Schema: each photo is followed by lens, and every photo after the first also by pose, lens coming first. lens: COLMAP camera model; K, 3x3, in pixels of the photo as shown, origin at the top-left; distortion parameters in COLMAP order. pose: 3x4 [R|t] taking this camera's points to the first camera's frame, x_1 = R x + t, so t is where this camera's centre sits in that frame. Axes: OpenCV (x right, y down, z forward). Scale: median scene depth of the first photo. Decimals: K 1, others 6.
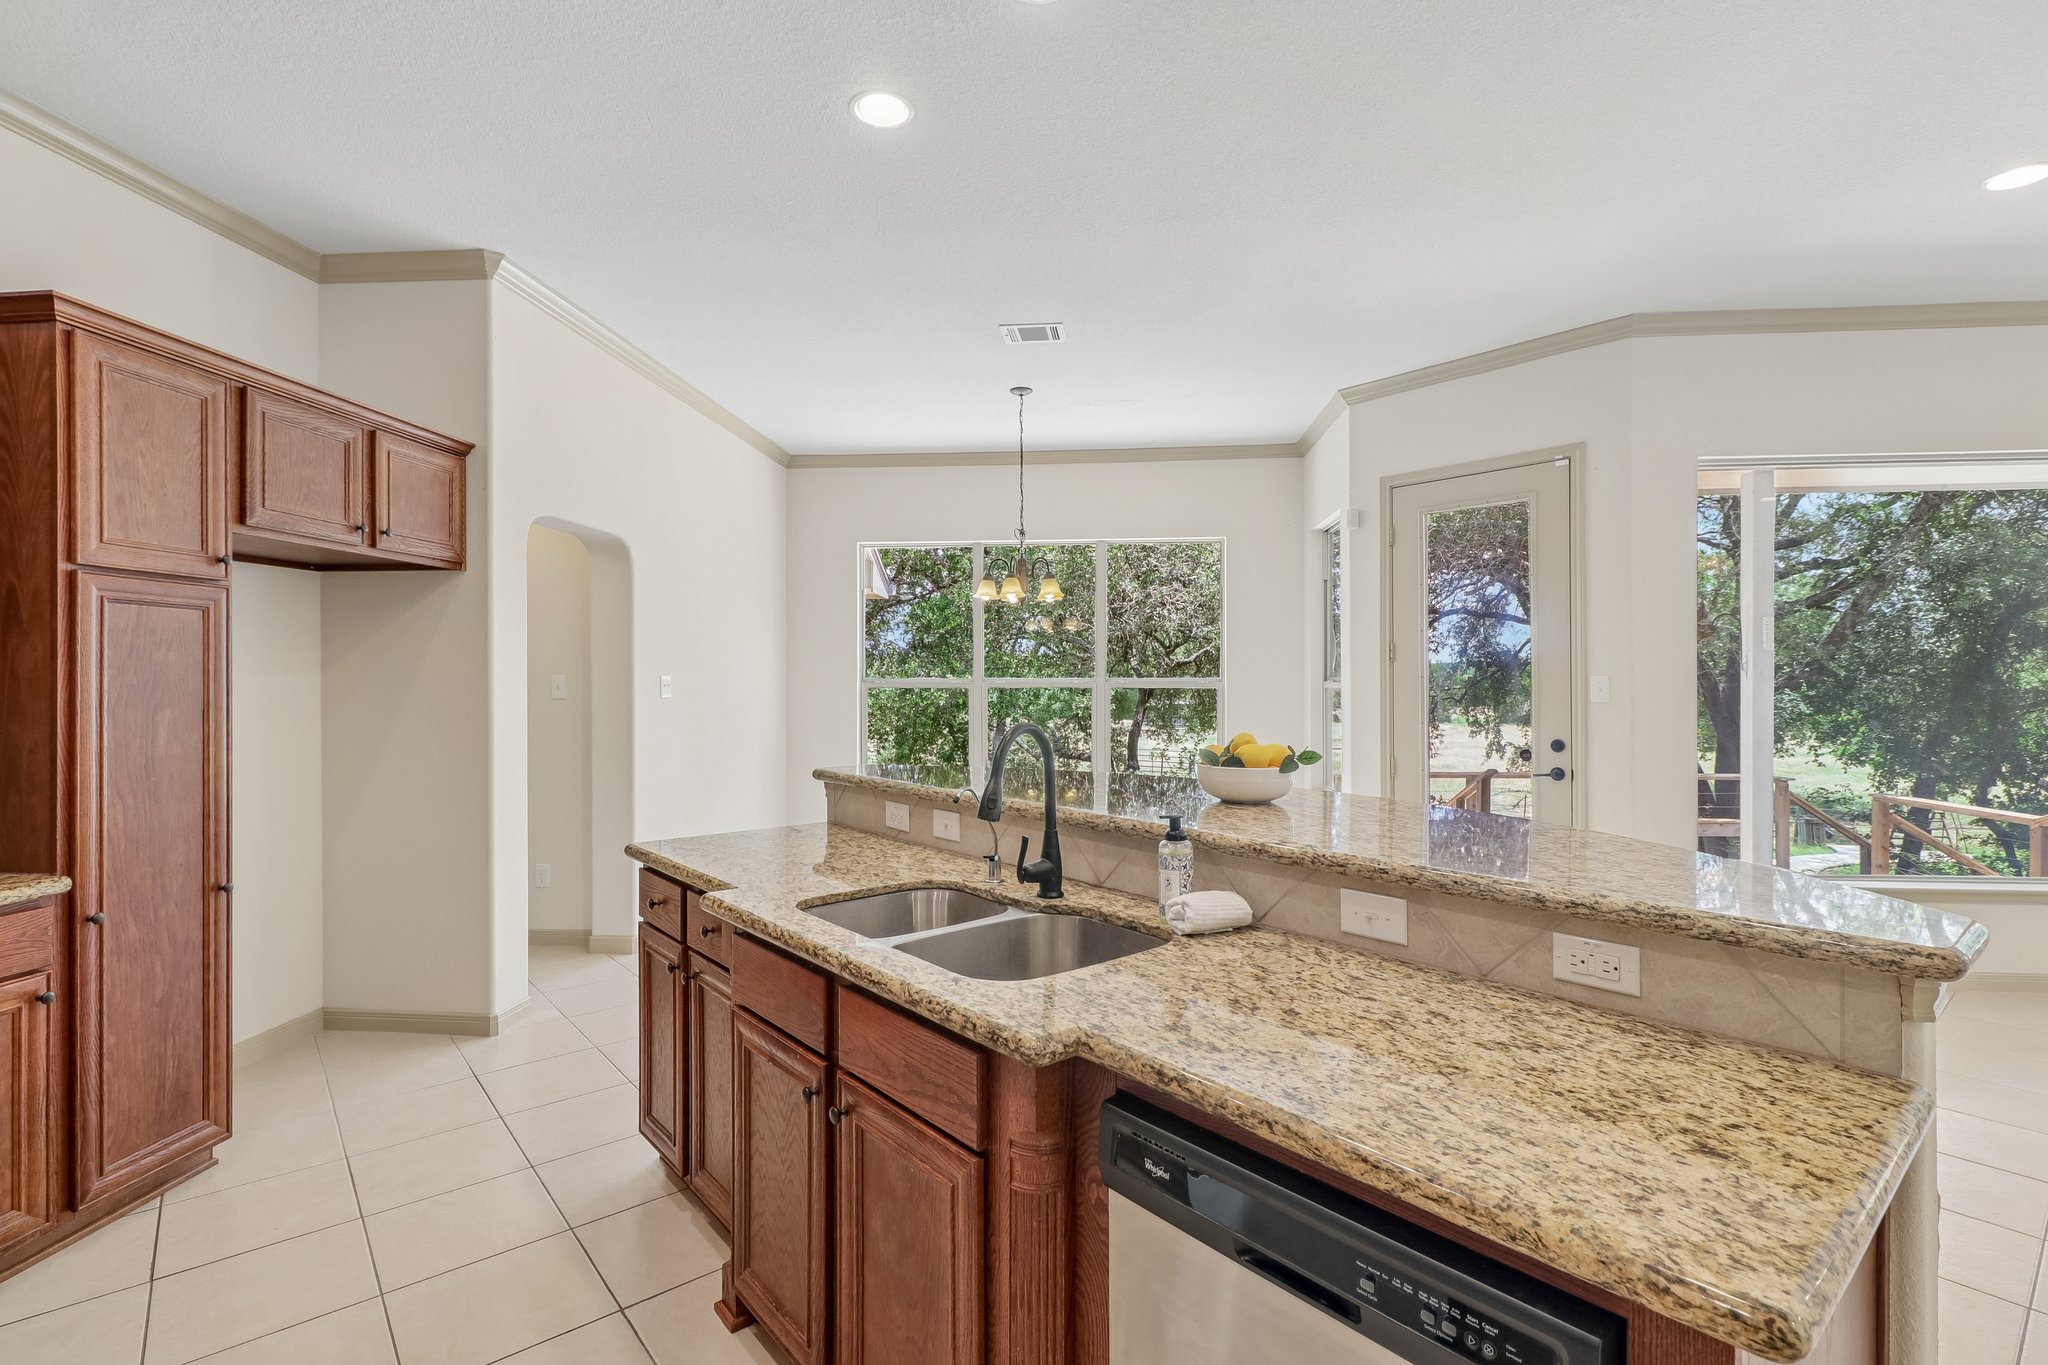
lens RADIAL K [[951.4, 0, 1024.7], [0, 951.4, 670.2], [0, 0, 1]] dist [0.001229, 0.000063]
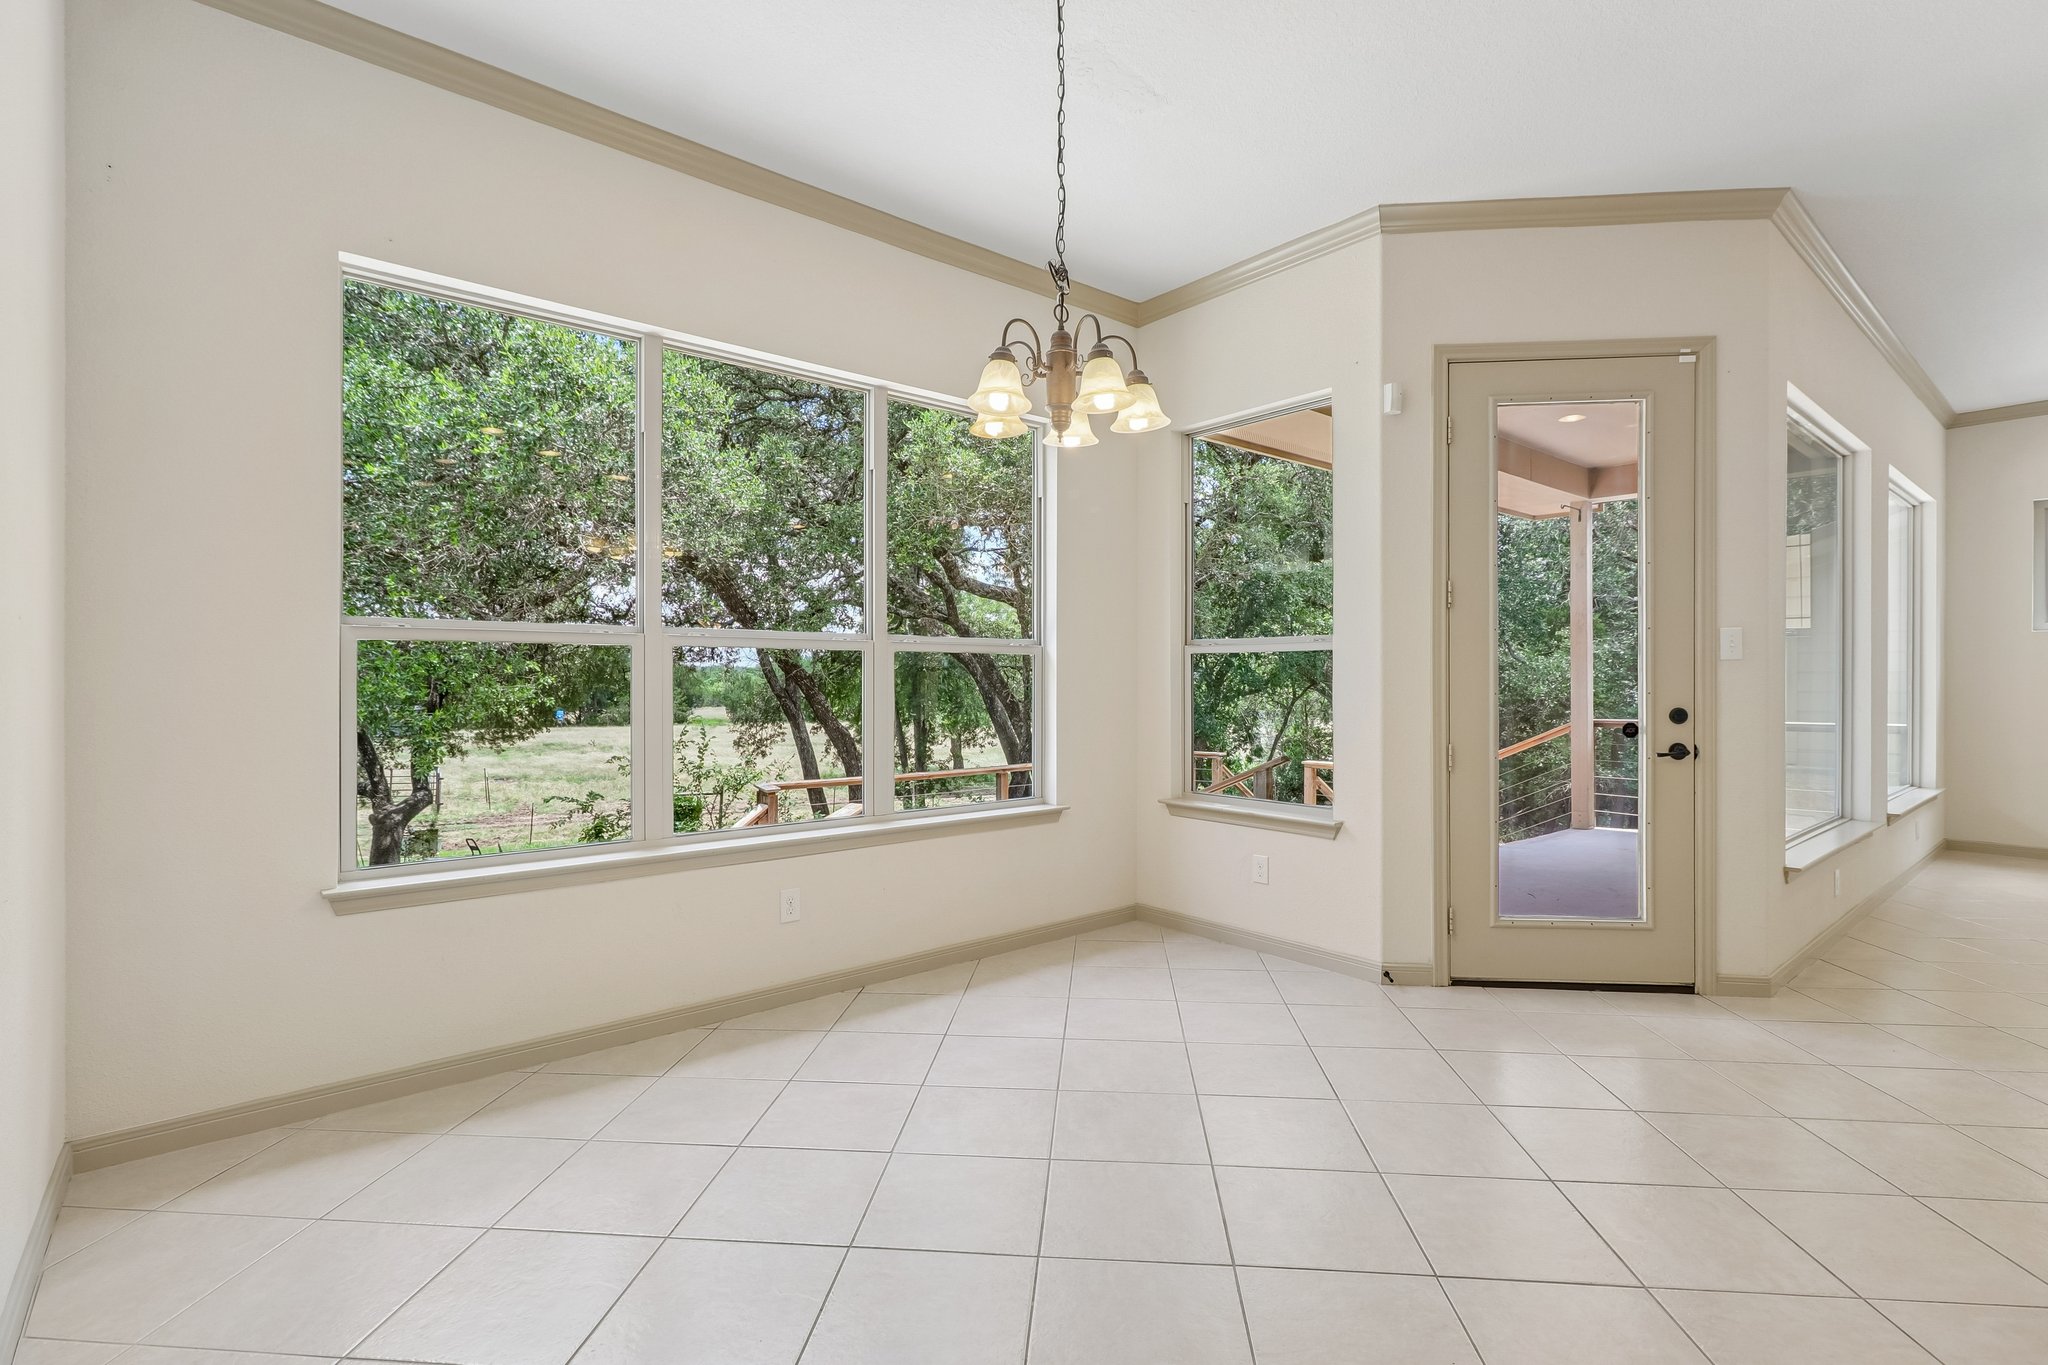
lens RADIAL K [[951.4, 0, 1024.7], [0, 951.4, 670.2], [0, 0, 1]] dist [0.001229, 0.000063]
pose [[0.705577, -0.001559, 0.708631, -0.312760], [0.000485, 0.999998, 0.001717, 0.032322], [-0.708633, -0.000868, 0.705577, 0.672409]]
